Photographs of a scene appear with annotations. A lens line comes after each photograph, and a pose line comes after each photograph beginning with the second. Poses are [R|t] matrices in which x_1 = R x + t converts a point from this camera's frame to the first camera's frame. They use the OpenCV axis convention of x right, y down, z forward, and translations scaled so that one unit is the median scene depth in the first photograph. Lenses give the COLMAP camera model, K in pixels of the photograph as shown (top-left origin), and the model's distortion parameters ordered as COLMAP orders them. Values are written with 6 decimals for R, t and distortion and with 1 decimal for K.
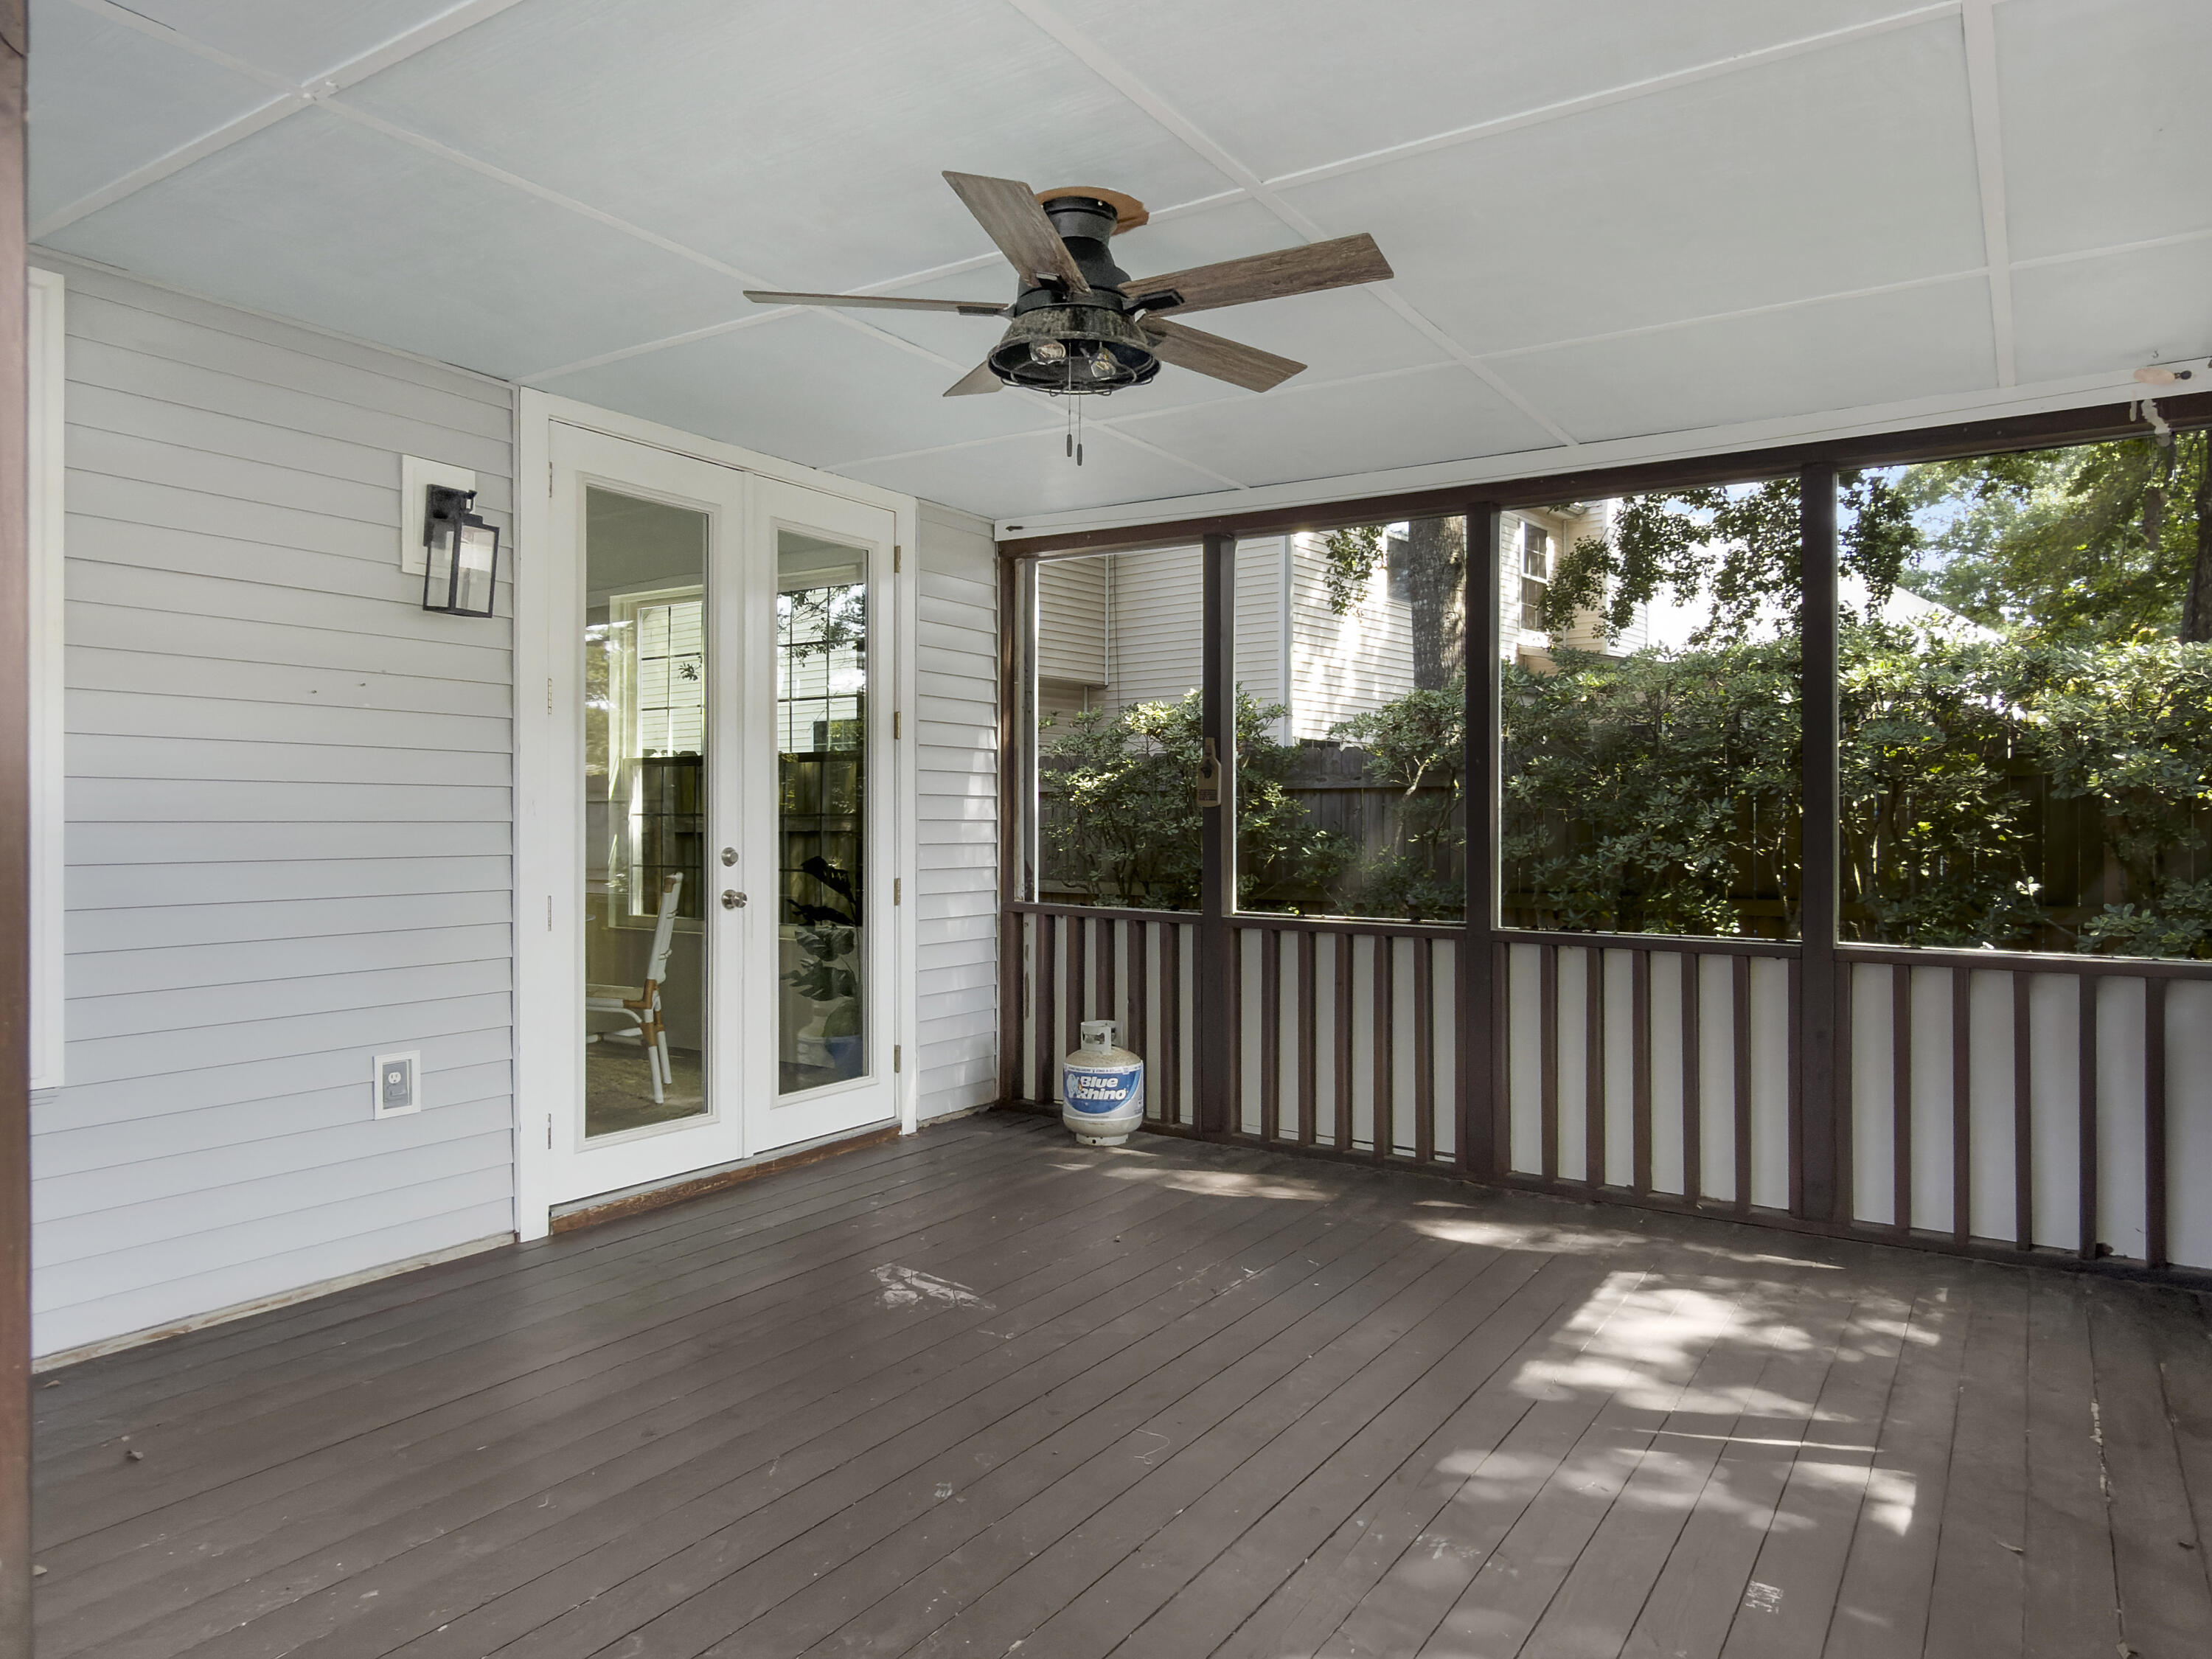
lens RADIAL K [[1431.8, 0, 1109.9], [0, 1431.8, 861.9], [0, 0, 1]] dist [0.002084, 0.001095]
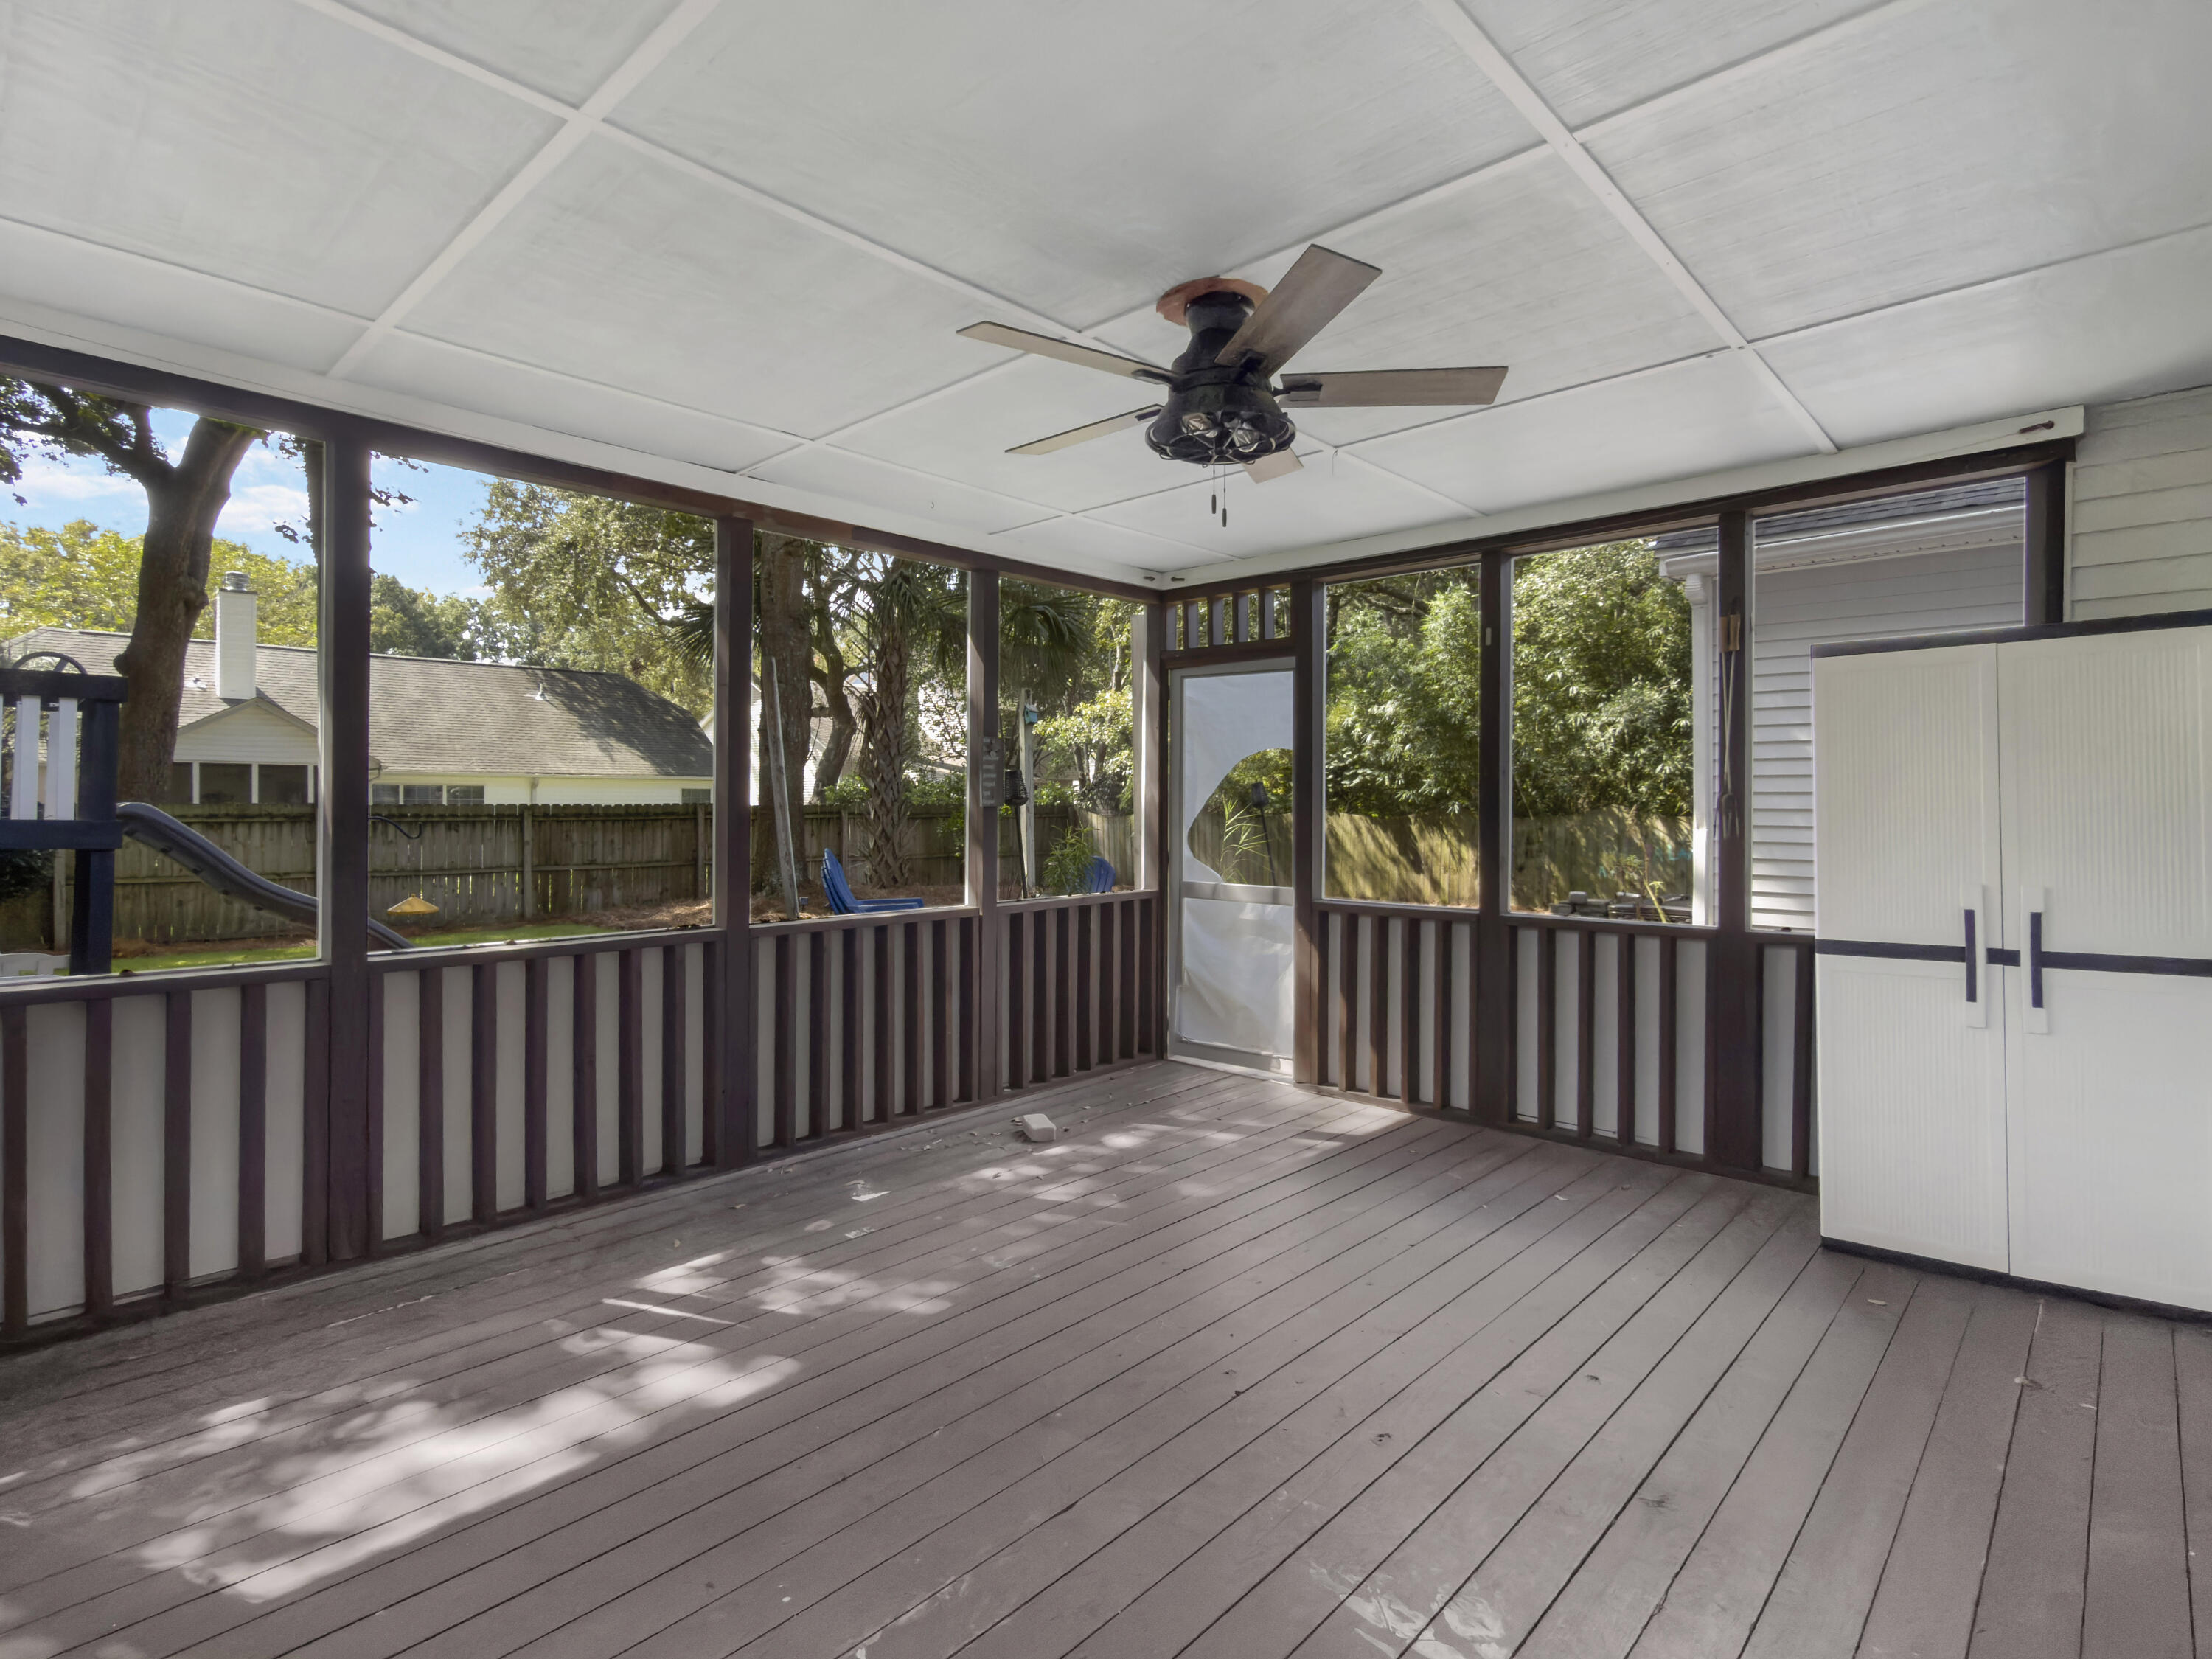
lens RADIAL K [[1101.4, 0, 1100.9], [0, 1101.4, 801.3], [0, 0, 1]] dist [-0.000272, -0.000023]
pose [[-0.983898, -0.008016, 0.178551, -0.086755], [-0.002848, 0.999570, 0.029184, -0.078476], [-0.178708, 0.028205, -0.983498, 1.836707]]
